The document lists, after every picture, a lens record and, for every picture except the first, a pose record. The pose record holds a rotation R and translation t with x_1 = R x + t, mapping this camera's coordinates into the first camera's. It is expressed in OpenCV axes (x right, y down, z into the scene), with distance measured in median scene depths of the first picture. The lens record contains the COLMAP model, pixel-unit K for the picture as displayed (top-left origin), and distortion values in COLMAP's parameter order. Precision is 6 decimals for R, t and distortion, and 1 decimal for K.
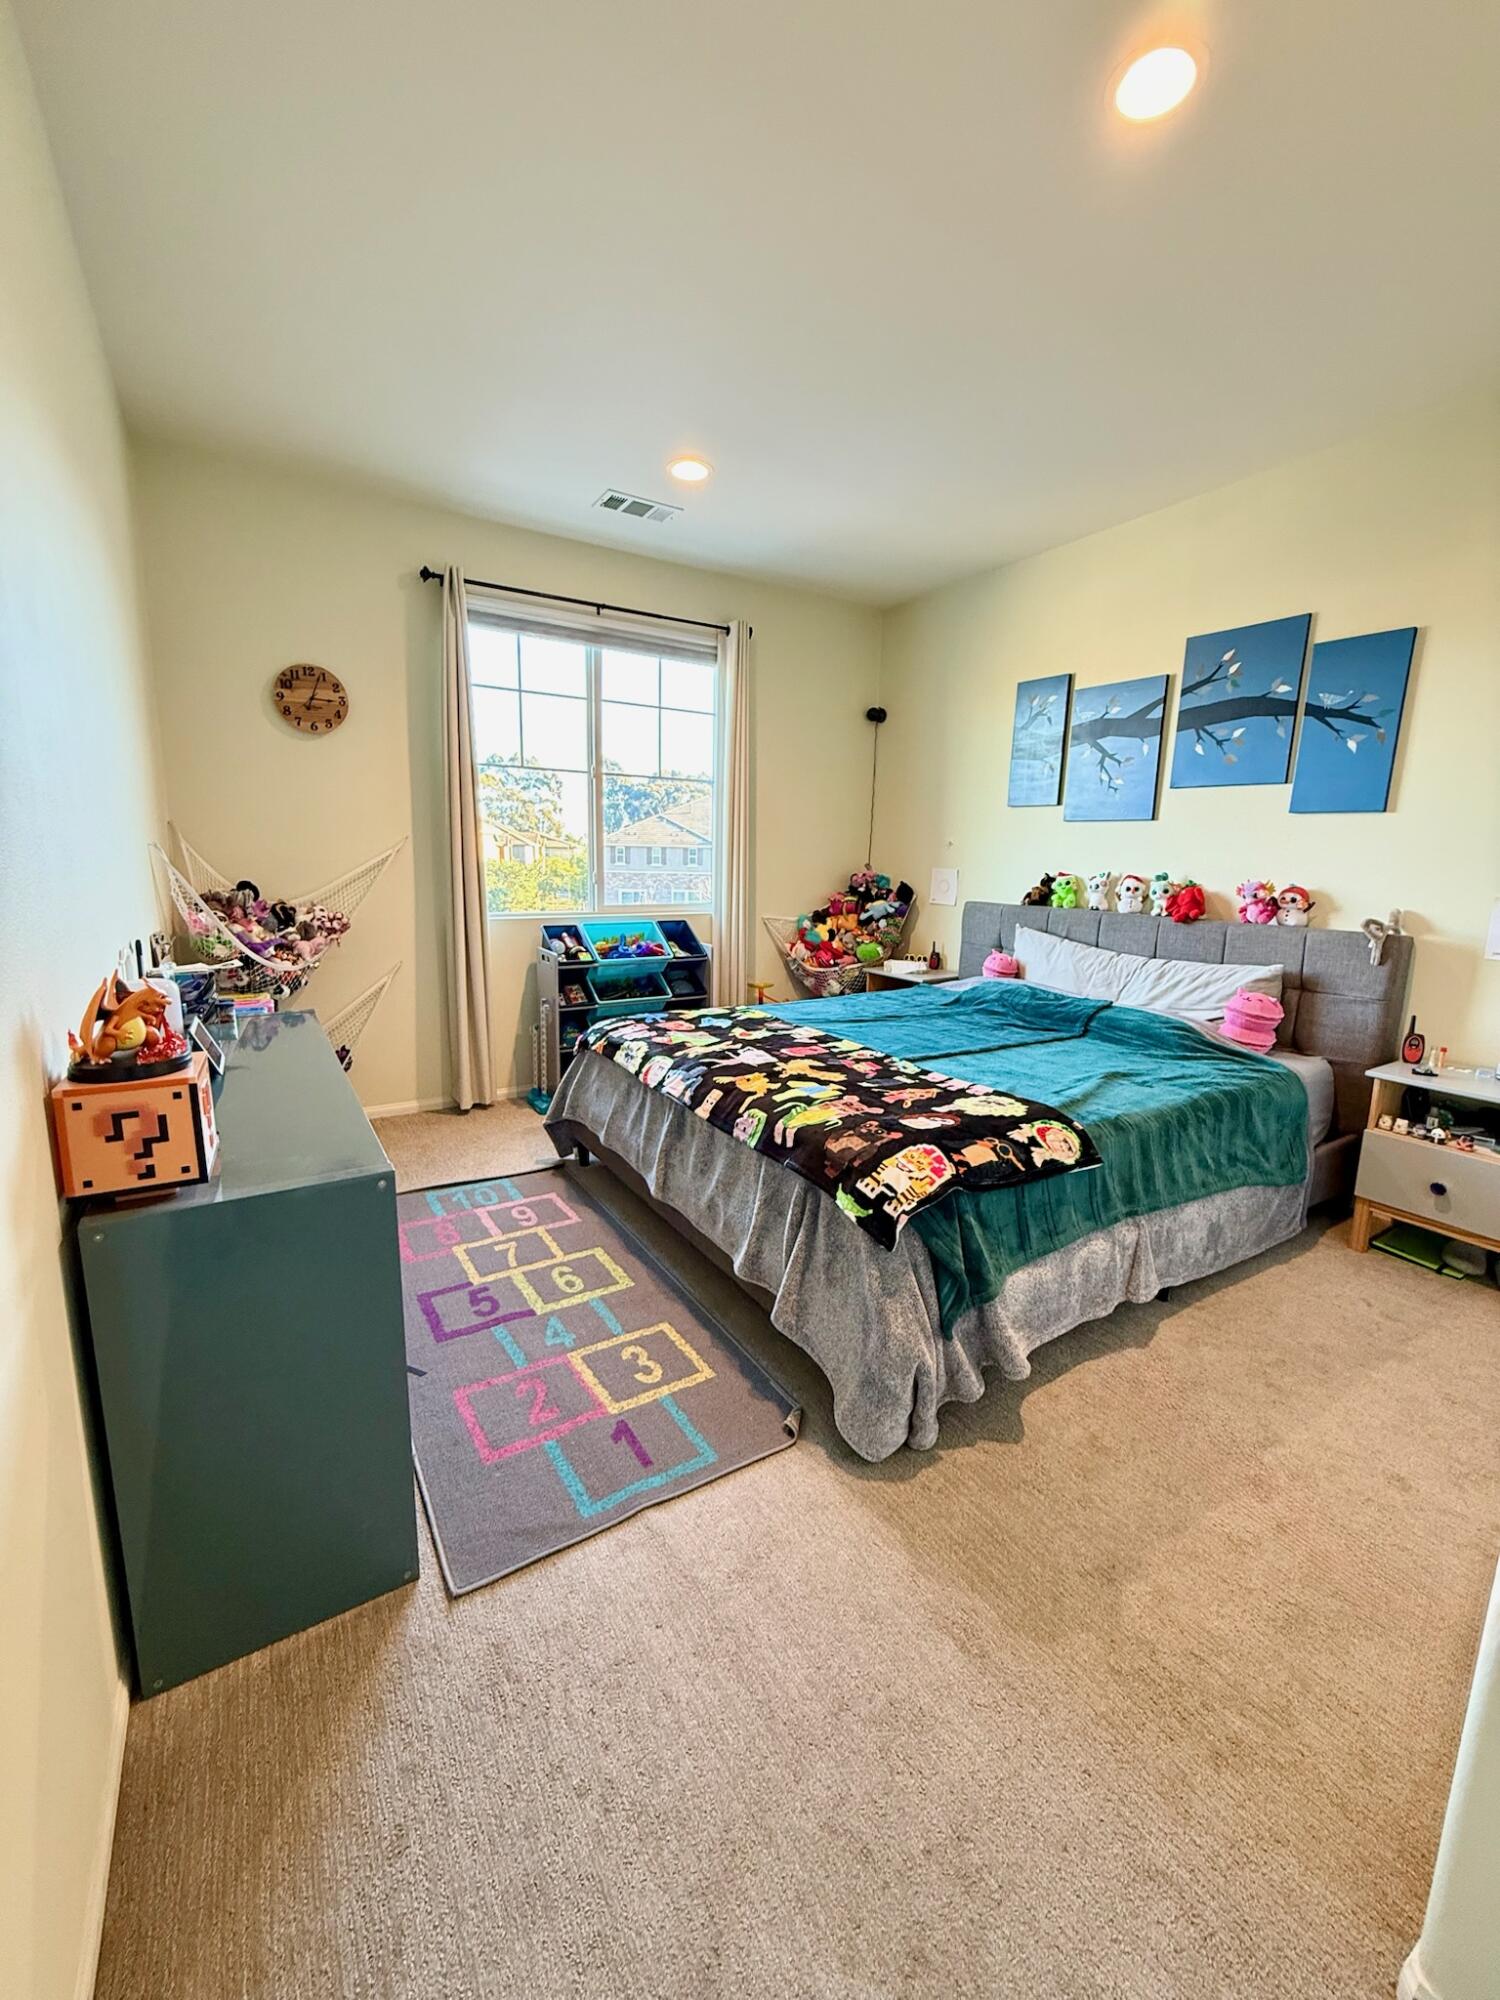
lens RADIAL K [[796.4, 0, 750.0], [0, 796.4, 992.8], [0, 0, 1]] dist [0.000122, 0.000465]
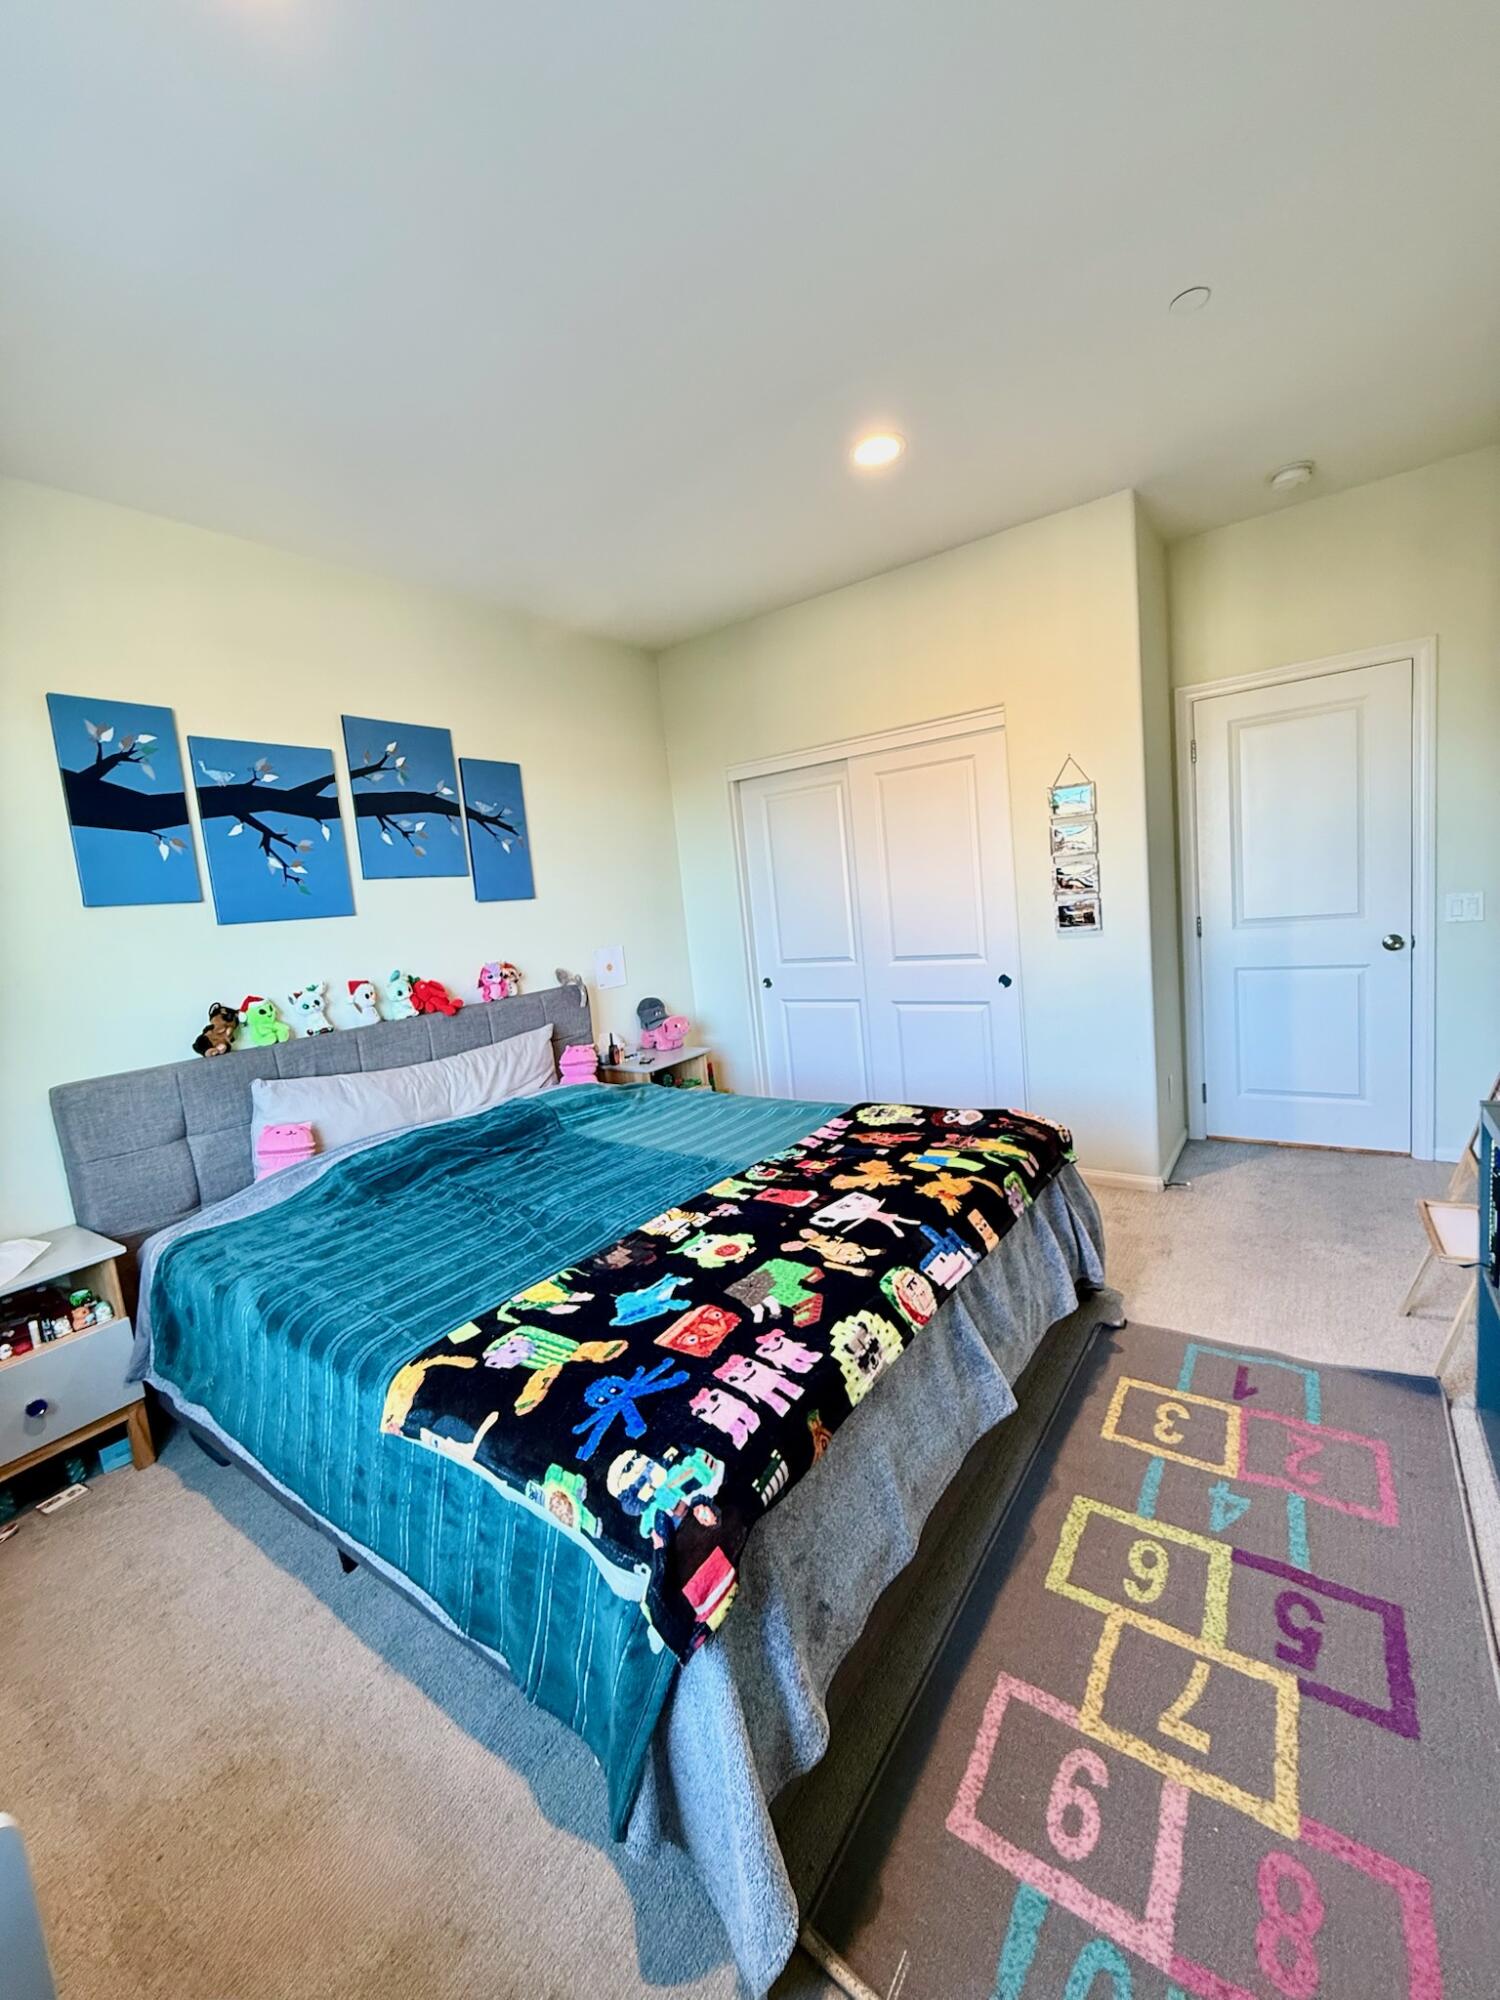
lens RADIAL K [[796.4, 0, 751.2], [0, 796.4, 997.4], [0, 0, 1]] dist [0.000122, 0.000465]
pose [[-0.378810, -0.103354, 0.919685, -0.635027], [0.248001, 0.946064, 0.208468, -0.290177], [-0.891627, 0.307053, -0.332746, 1.311216]]
